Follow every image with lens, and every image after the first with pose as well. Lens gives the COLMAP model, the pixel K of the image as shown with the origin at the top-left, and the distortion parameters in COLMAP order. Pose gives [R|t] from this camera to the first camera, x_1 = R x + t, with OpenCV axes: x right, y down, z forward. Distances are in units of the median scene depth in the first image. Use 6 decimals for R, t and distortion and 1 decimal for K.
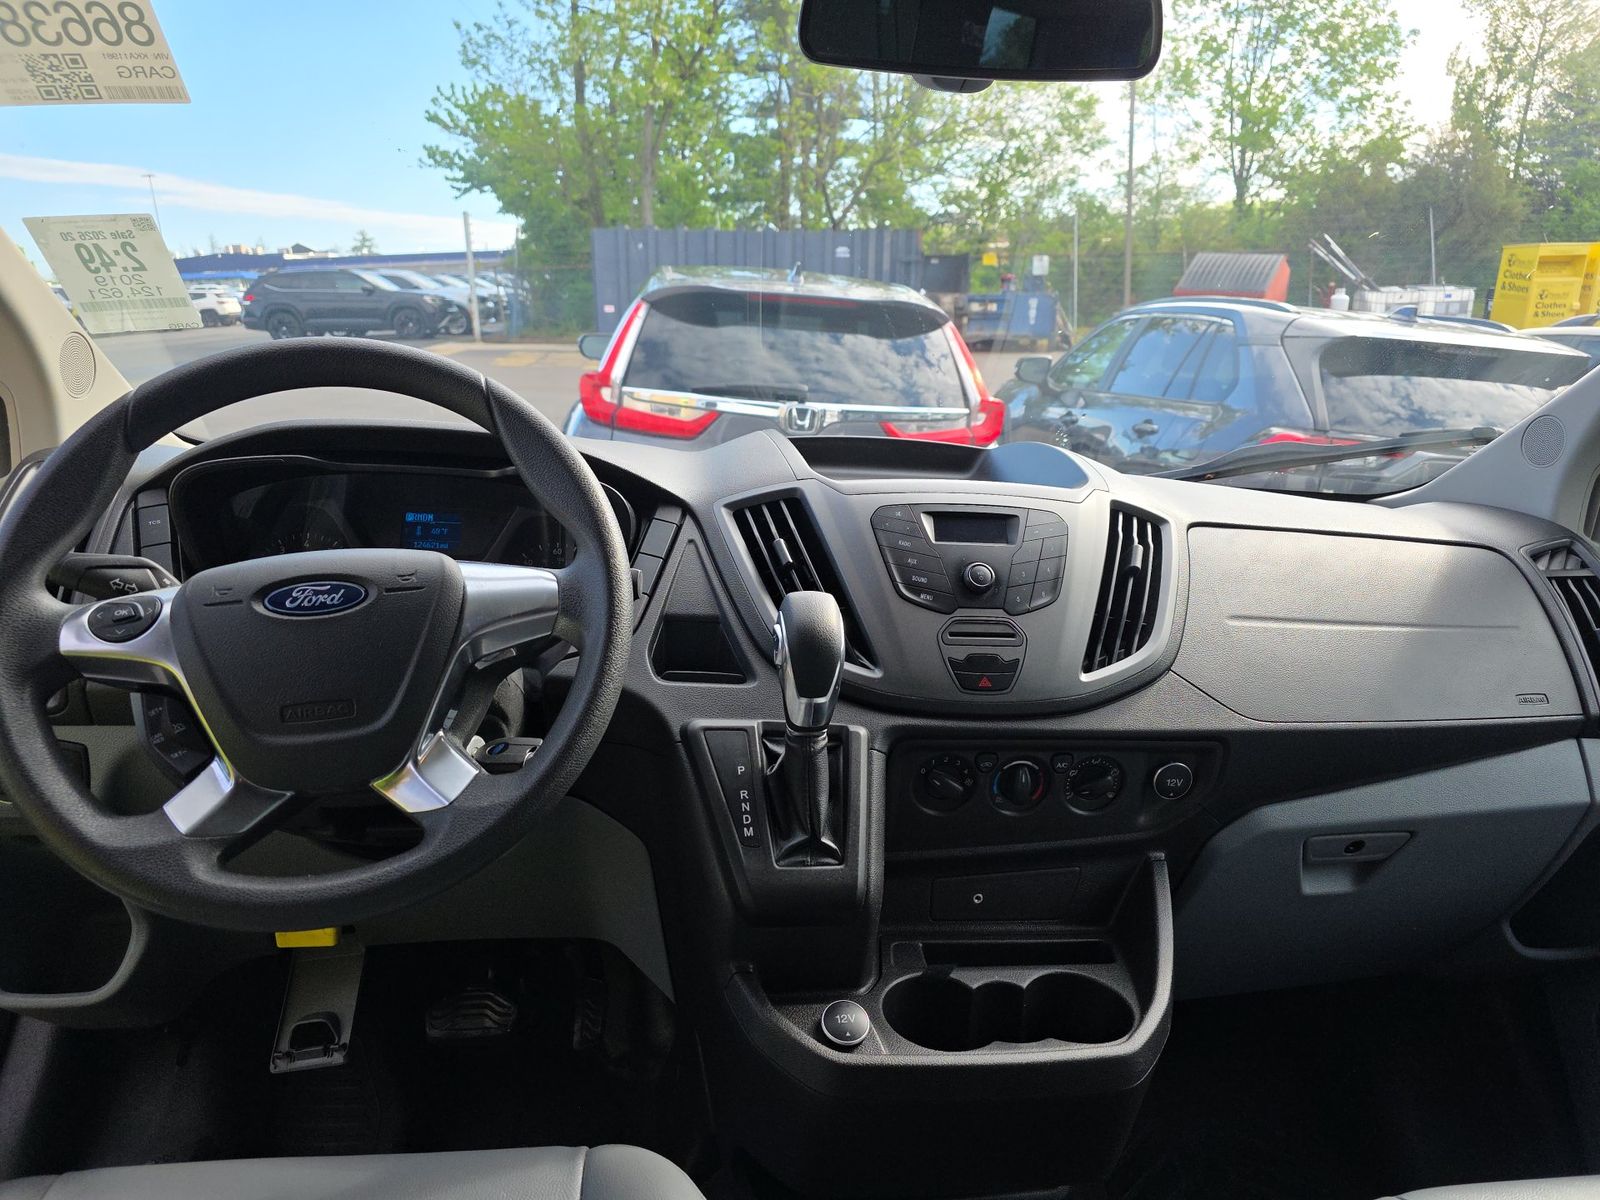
lens RADIAL K [[1035.2, 0, 799.3], [0, 1035.2, 618.3], [0, 0, 1]] dist [0.066114, -0.041829]
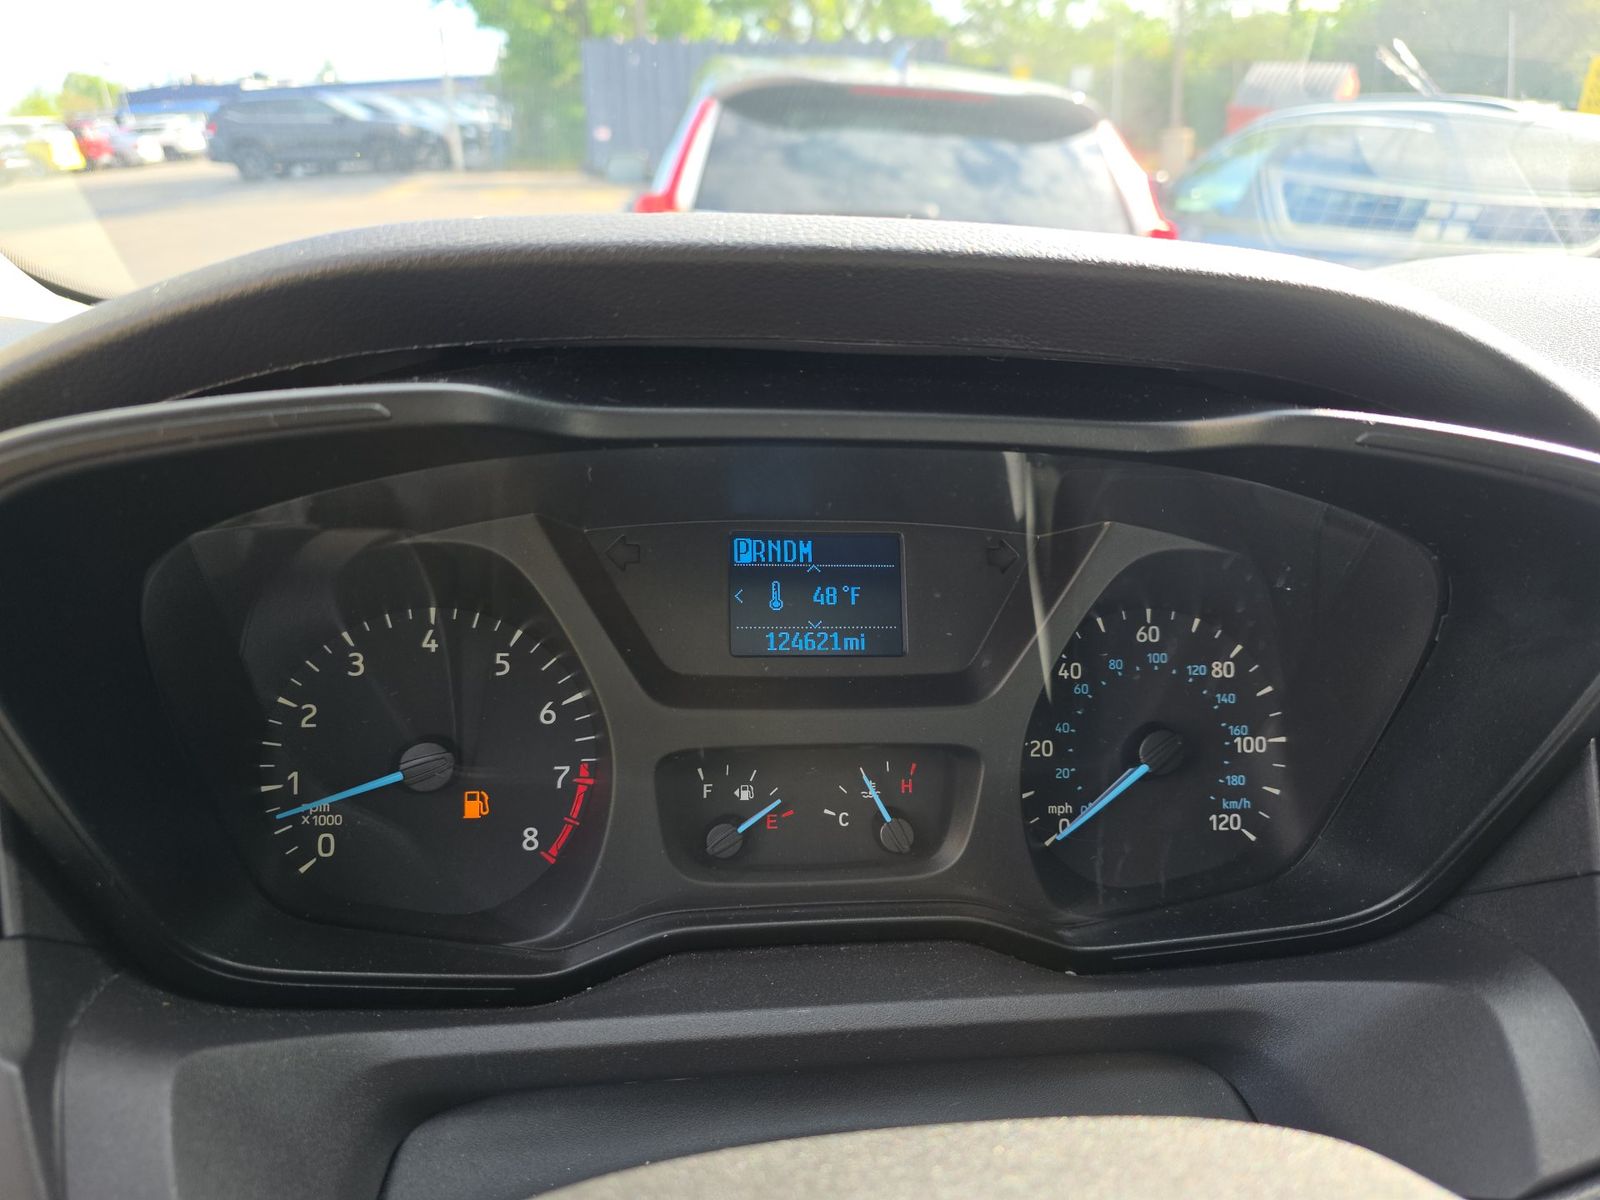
lens RADIAL K [[1158.6, 0, 806.1], [0, 1158.6, 595.7], [0, 0, 1]] dist [-0.025206, 0.000995]
pose [[0.999753, -0.009666, -0.020012, -0.384547], [0.011562, 0.995228, 0.096894, -0.131290], [0.018980, -0.097101, 0.995094, 0.705235]]
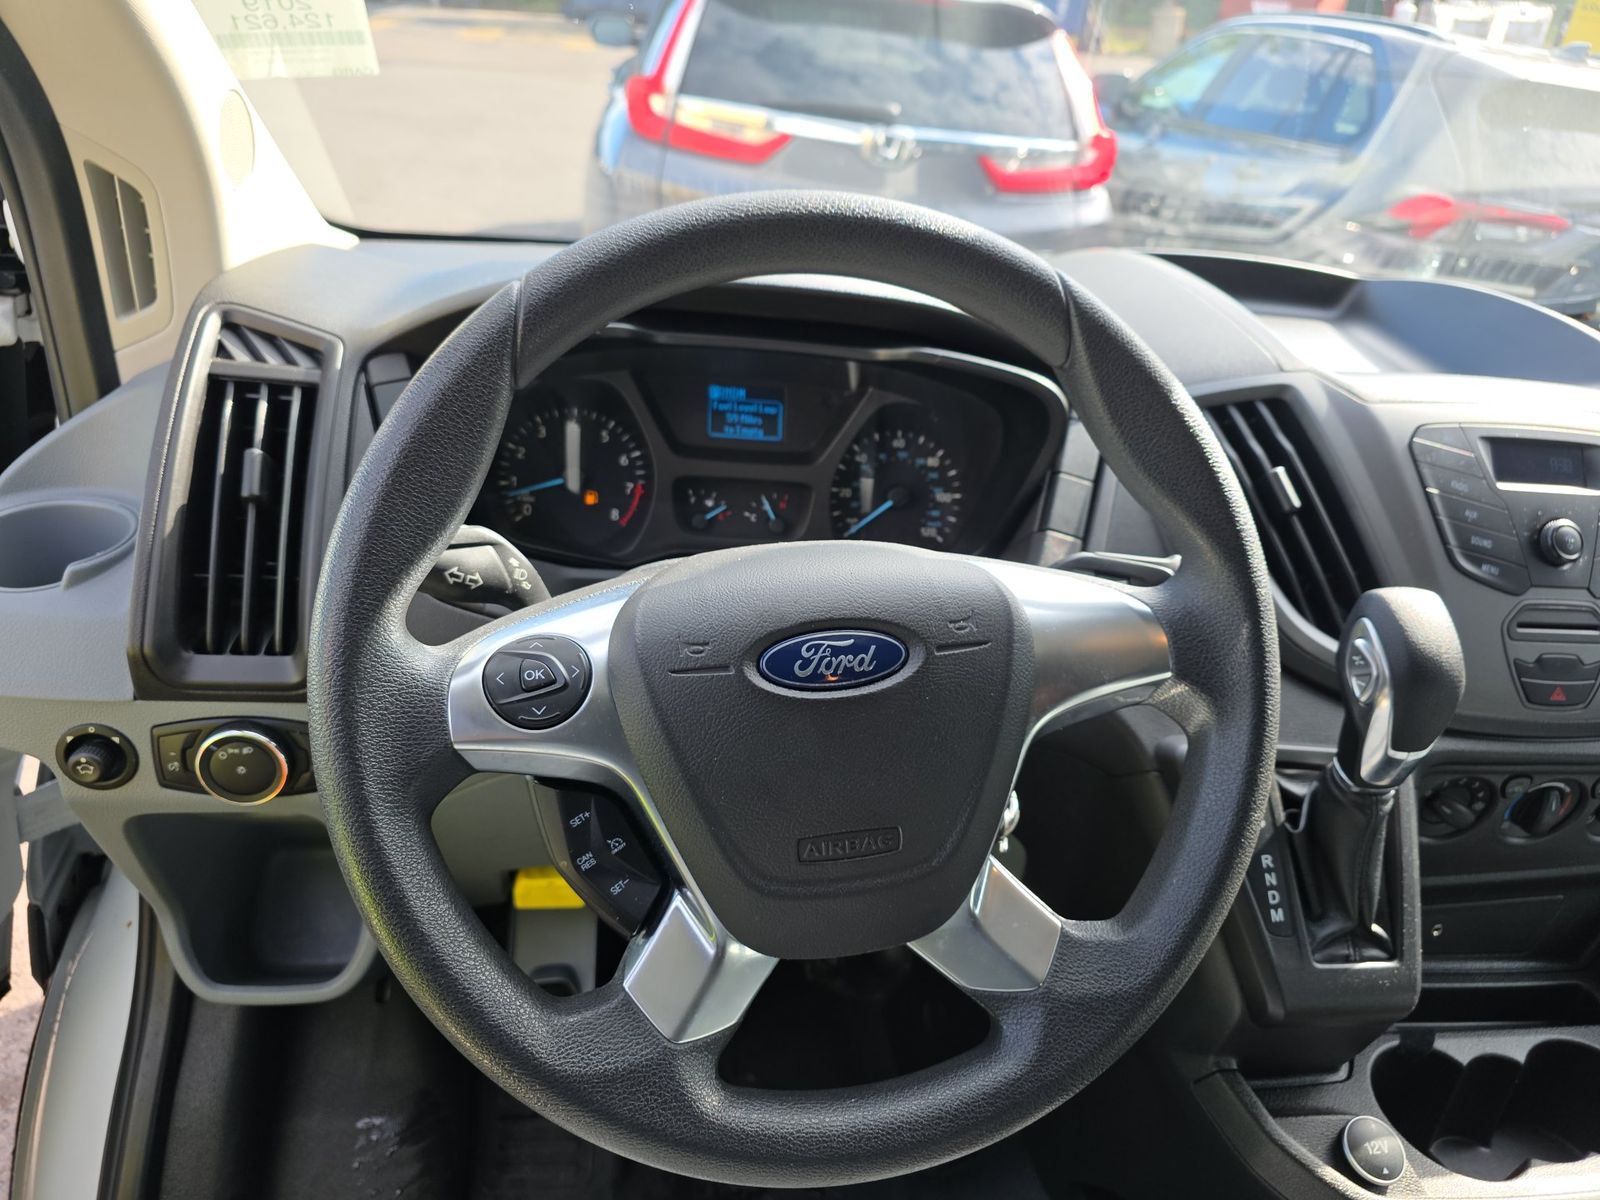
lens RADIAL K [[1084.1, 0, 795.5], [0, 1084.1, 606.9], [0, 0, 1]] dist [0.007818, -0.007043]
pose [[0.998745, 0.047907, 0.014630, -0.357474], [-0.049983, 0.972297, 0.228344, -0.140507], [-0.003286, -0.228788, 0.973471, 0.276382]]
